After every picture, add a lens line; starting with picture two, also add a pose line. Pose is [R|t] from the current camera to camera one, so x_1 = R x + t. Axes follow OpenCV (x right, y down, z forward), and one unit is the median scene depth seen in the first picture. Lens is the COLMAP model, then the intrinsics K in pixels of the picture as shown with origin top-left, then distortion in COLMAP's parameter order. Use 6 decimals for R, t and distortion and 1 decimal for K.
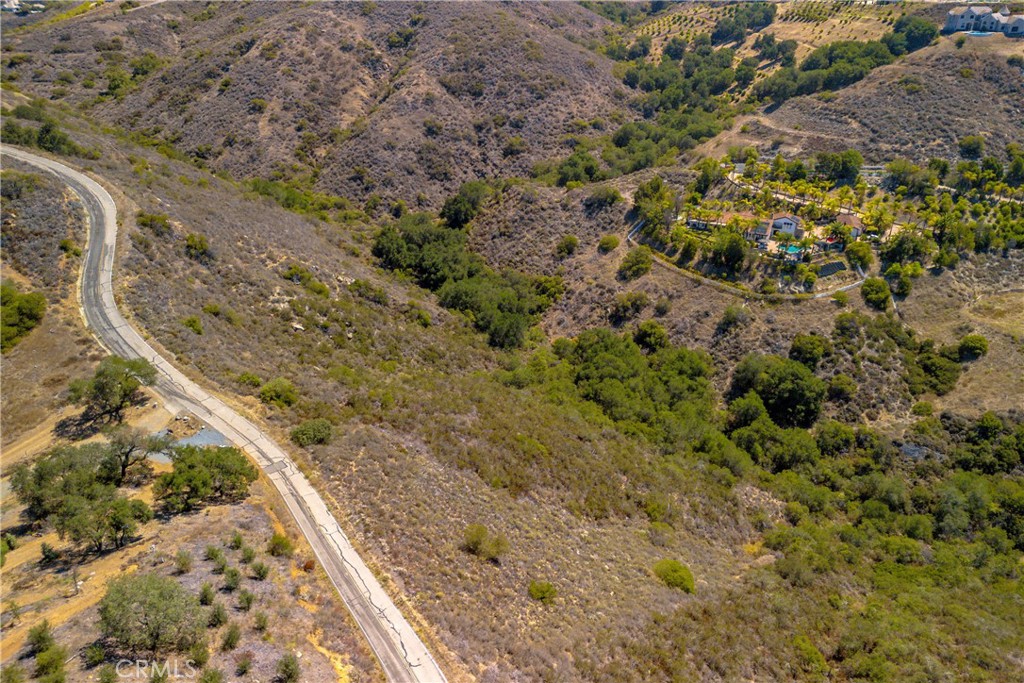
lens RADIAL K [[749.1, 0, 514.6], [0, 749.1, 351.1], [0, 0, 1]] dist [0.077071, -0.078856]
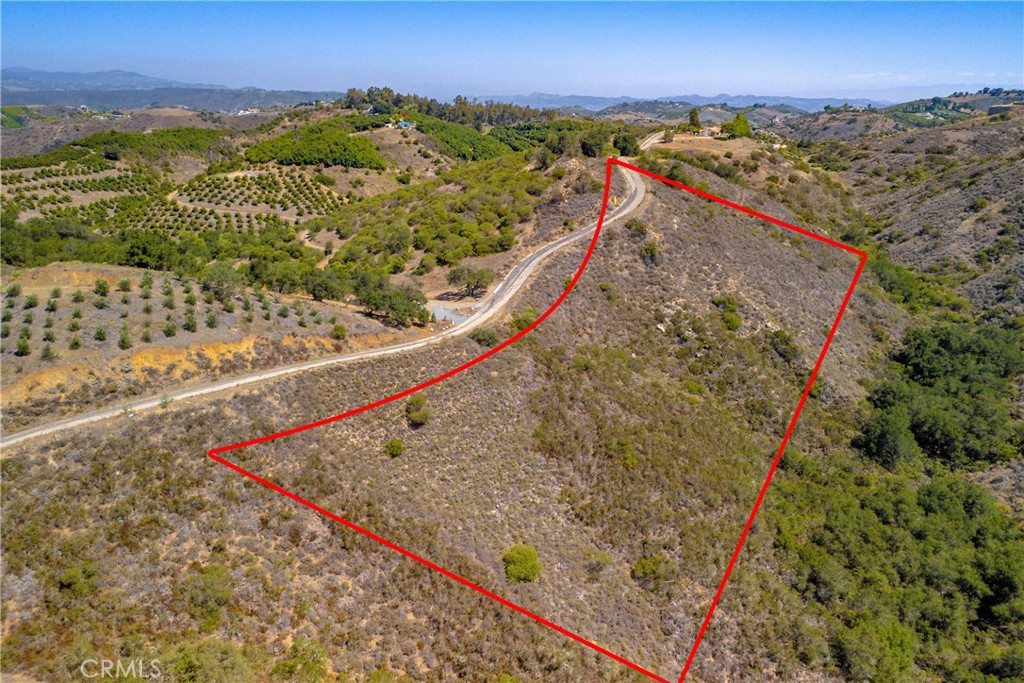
lens RADIAL K [[749.1, 0, 510.6], [0, 749.1, 335.5], [0, 0, 1]] dist [0.077071, -0.078856]
pose [[0.334467, 0.283159, -0.898862, 0.399150], [-0.444692, 0.888351, 0.114378, -0.029774], [0.830892, 0.361461, 0.423043, 0.184361]]
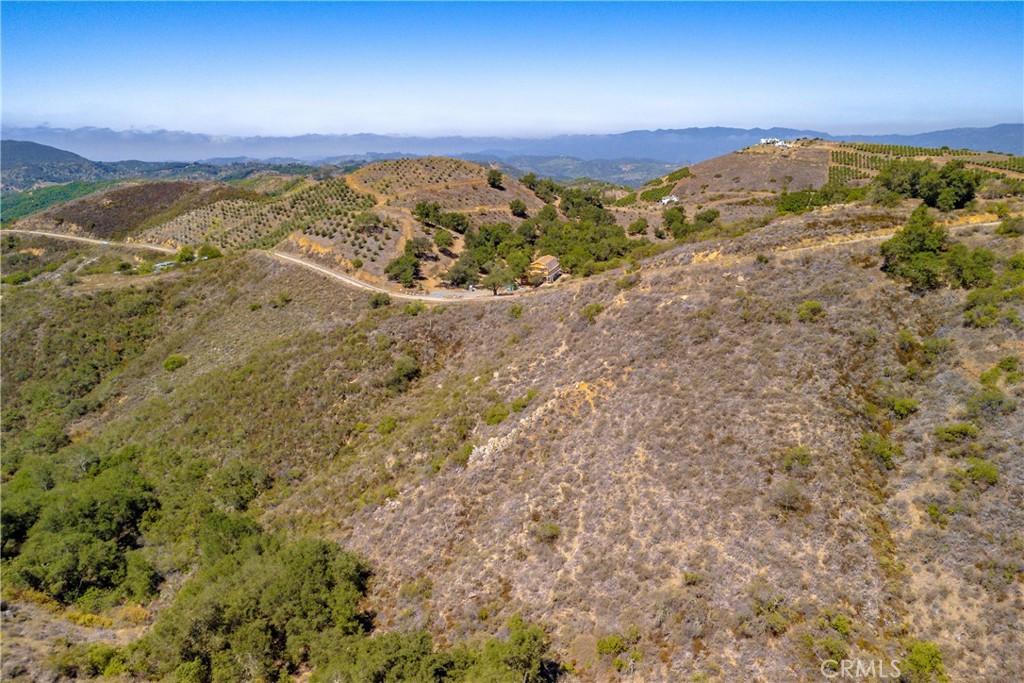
lens RADIAL K [[749.1, 0, 509.9], [0, 749.1, 334.8], [0, 0, 1]] dist [0.077071, -0.078856]
pose [[-0.973255, 0.050463, -0.224116, -0.067496], [-0.112170, 0.746984, 0.655311, -0.414197], [0.200480, 0.662924, -0.721345, 0.968210]]
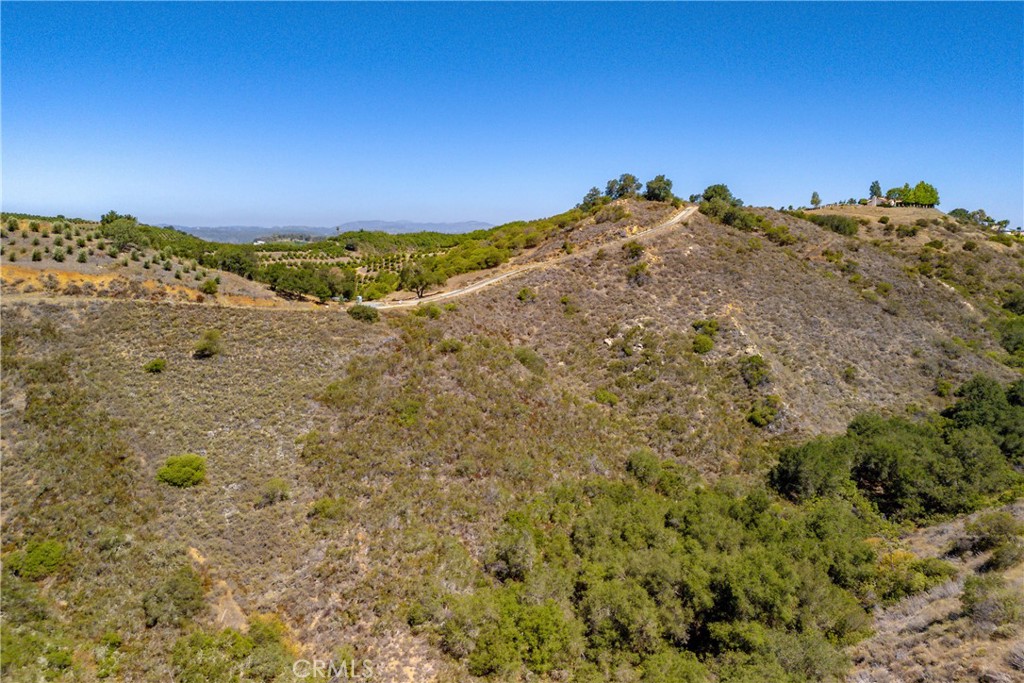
lens RADIAL K [[749.1, 0, 513.5], [0, 749.1, 339.1], [0, 0, 1]] dist [0.077071, -0.078856]
pose [[-0.066599, 0.126960, -0.989670, 0.440076], [-0.467272, 0.872413, 0.143362, -0.071796], [0.881601, 0.471993, 0.001223, 0.511803]]
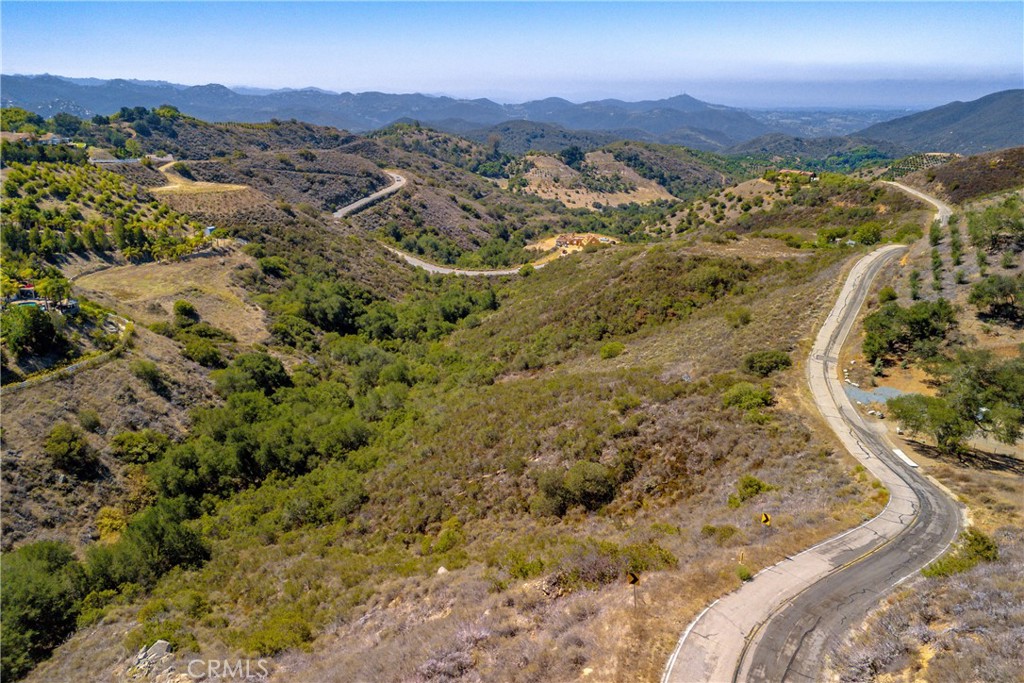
lens RADIAL K [[749.1, 0, 513.8], [0, 749.1, 343.6], [0, 0, 1]] dist [0.077071, -0.078856]
pose [[-0.467860, -0.291214, 0.834447, -0.372157], [0.403021, 0.769977, 0.494681, -0.211237], [-0.786563, 0.567741, -0.242876, 0.598182]]
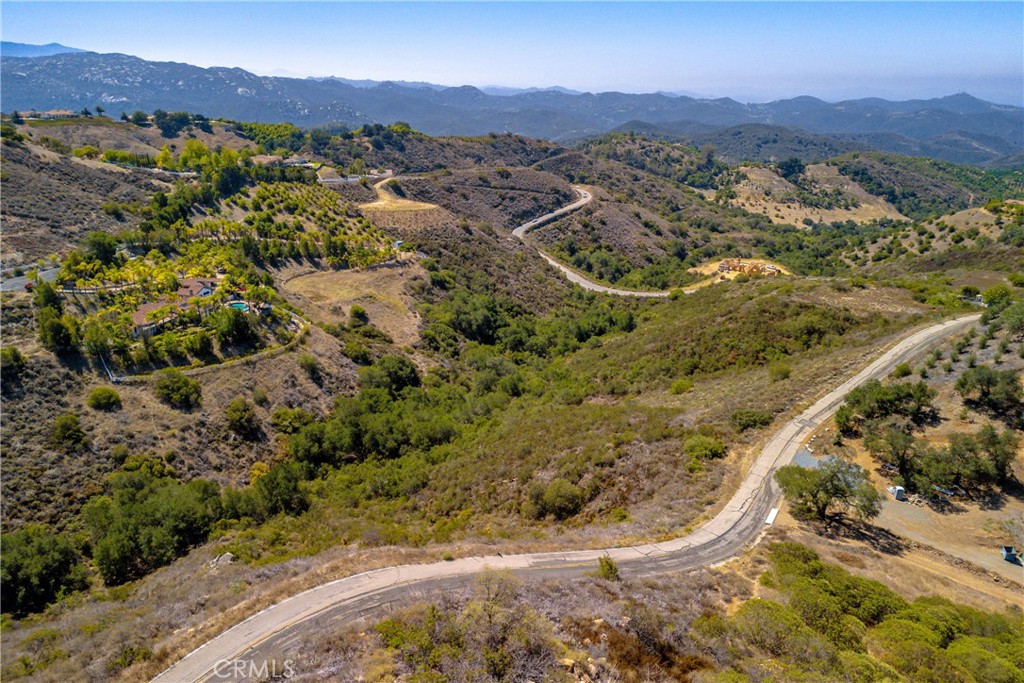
lens RADIAL K [[749.1, 0, 514.1], [0, 749.1, 343.6], [0, 0, 1]] dist [0.077071, -0.078856]
pose [[-0.181541, -0.326572, 0.927574, -0.487832], [0.449936, 0.811142, 0.373639, -0.226022], [-0.874414, 0.485180, -0.000320, 0.506292]]
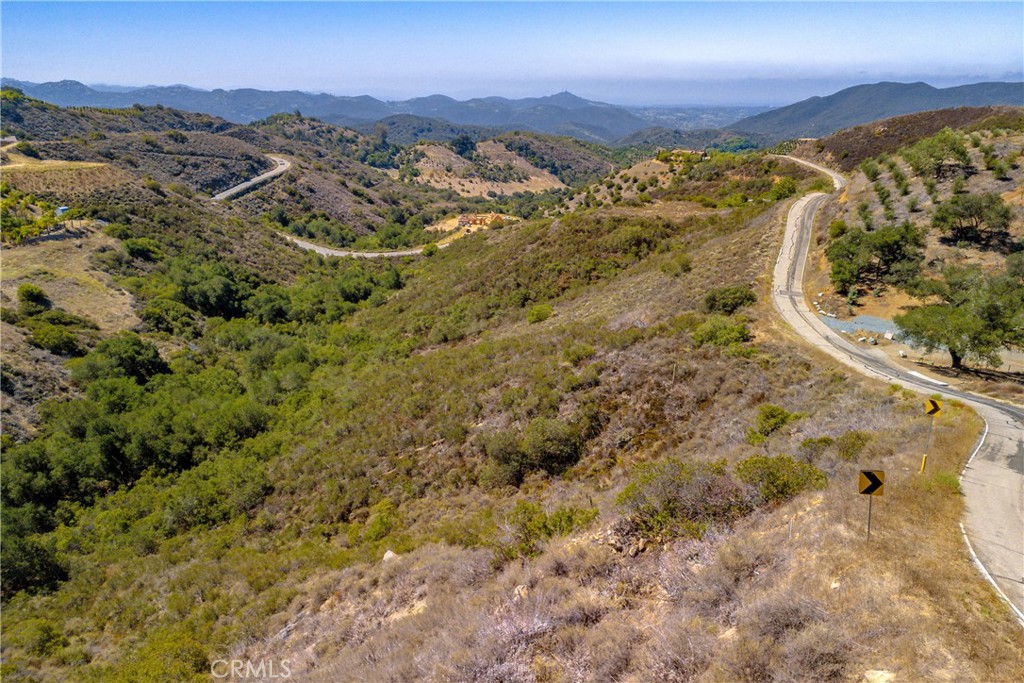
lens RADIAL K [[749.1, 0, 514.3], [0, 749.1, 342.9], [0, 0, 1]] dist [0.077071, -0.078856]
pose [[-0.592670, -0.264885, 0.760643, -0.320736], [0.368875, 0.750252, 0.548683, -0.169738], [-0.716012, 0.605771, -0.346942, 0.609407]]
